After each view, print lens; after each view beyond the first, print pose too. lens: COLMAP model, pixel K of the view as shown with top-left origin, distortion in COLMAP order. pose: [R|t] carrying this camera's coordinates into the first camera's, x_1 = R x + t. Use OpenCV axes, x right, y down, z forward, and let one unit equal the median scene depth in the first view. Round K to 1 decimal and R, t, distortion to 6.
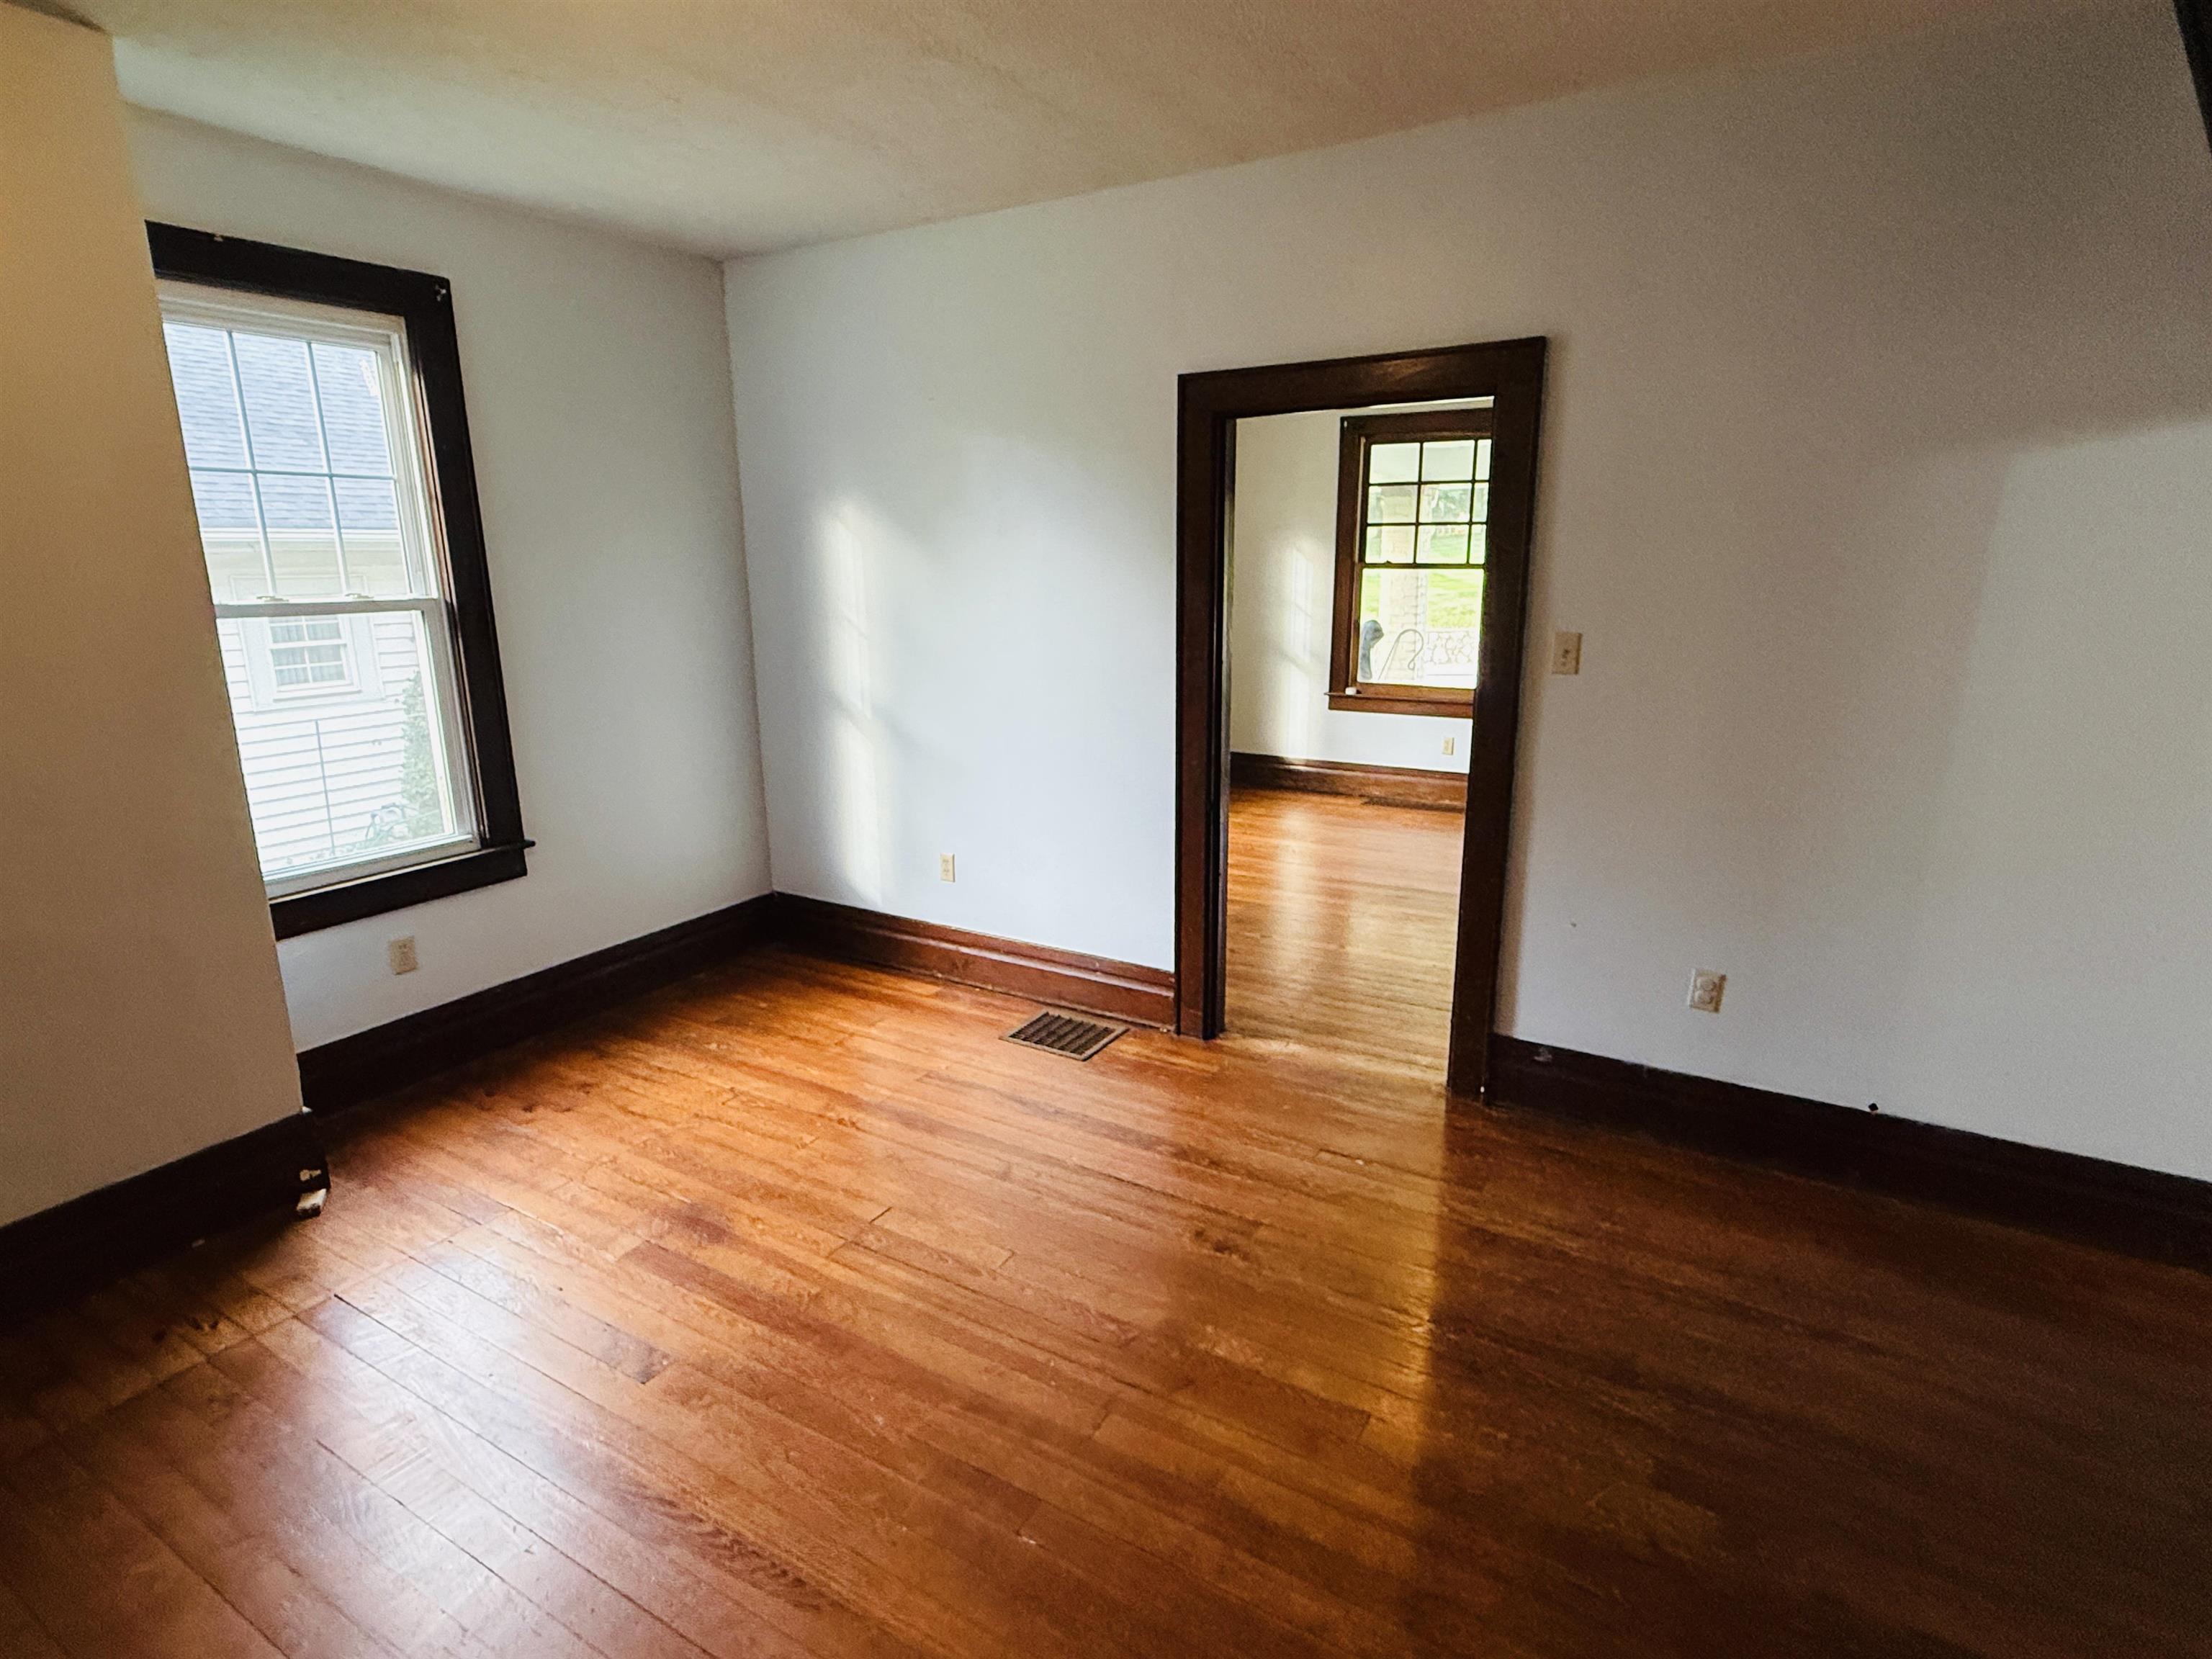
lens RADIAL K [[1144.6, 0, 1091.2], [0, 1144.6, 836.4], [0, 0, 1]] dist [0.006850, 0.000829]
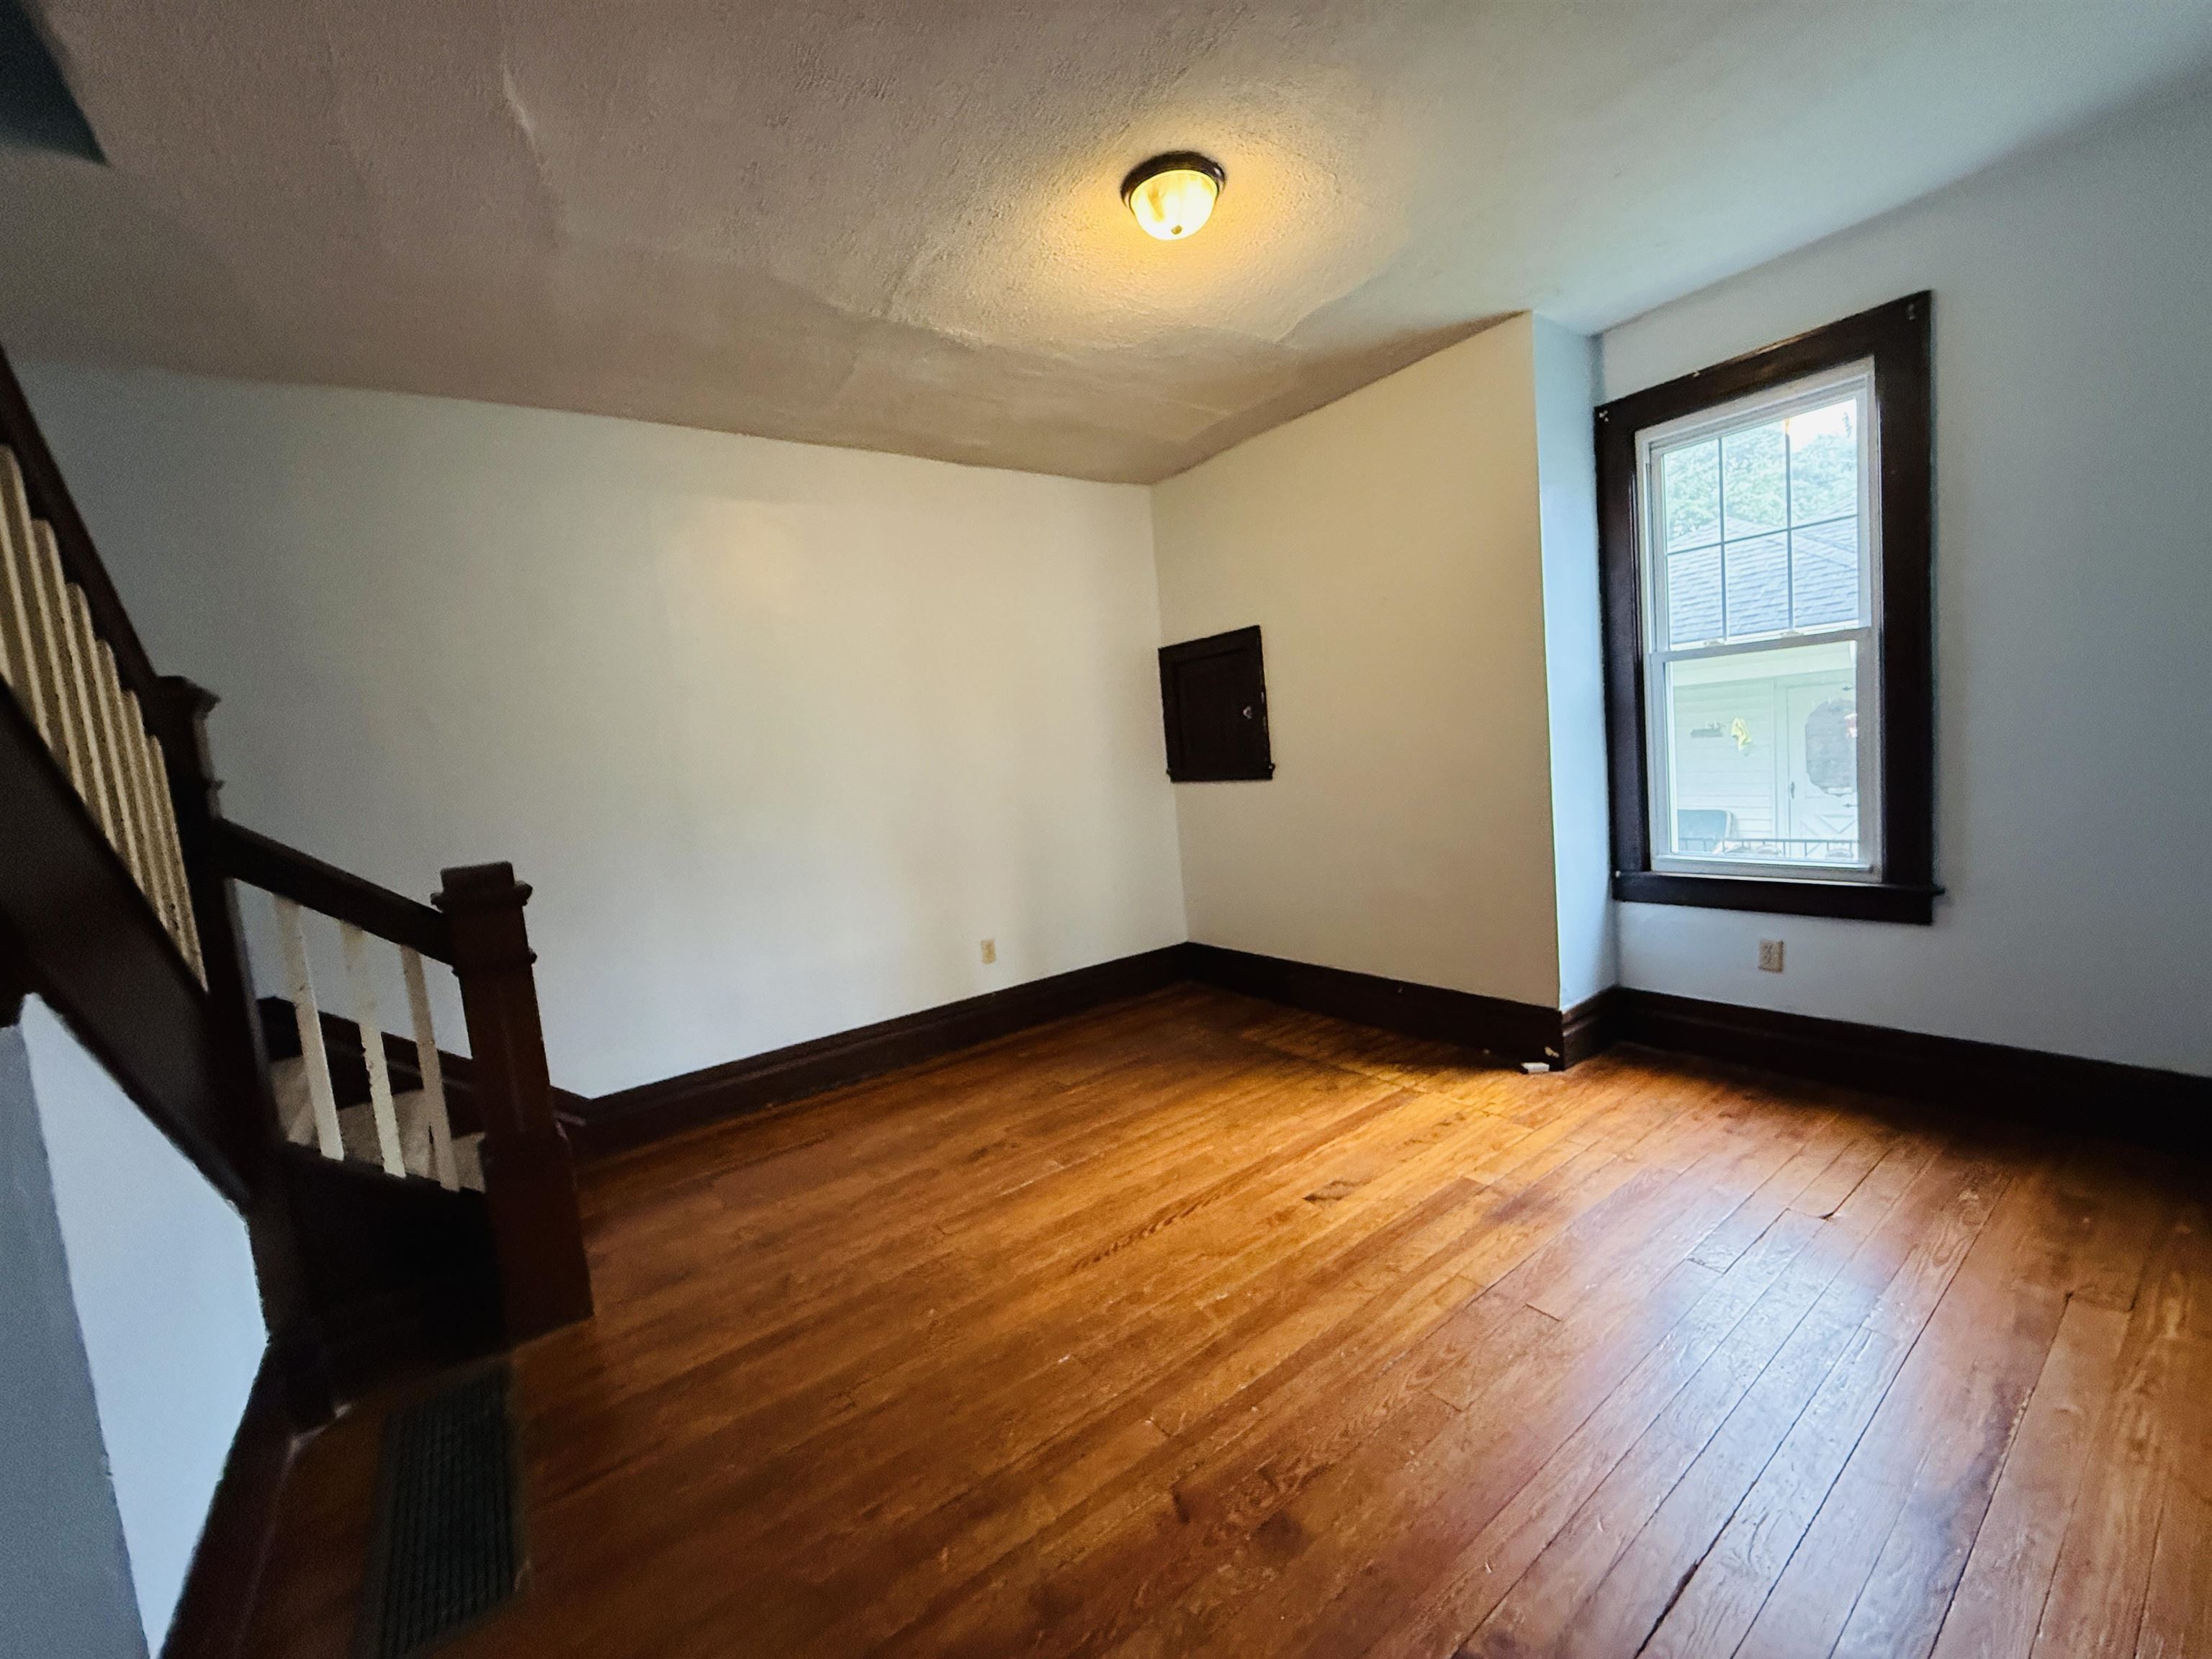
lens RADIAL K [[885.5, 0, 1106.5], [0, 885.5, 828.7], [0, 0, 1]] dist [-0.002639, 0.000935]
pose [[-0.372470, 0.127937, -0.919183, 0.444395], [-0.138715, 0.971651, 0.191450, -0.096966], [0.917619, 0.198814, -0.344164, 0.733210]]
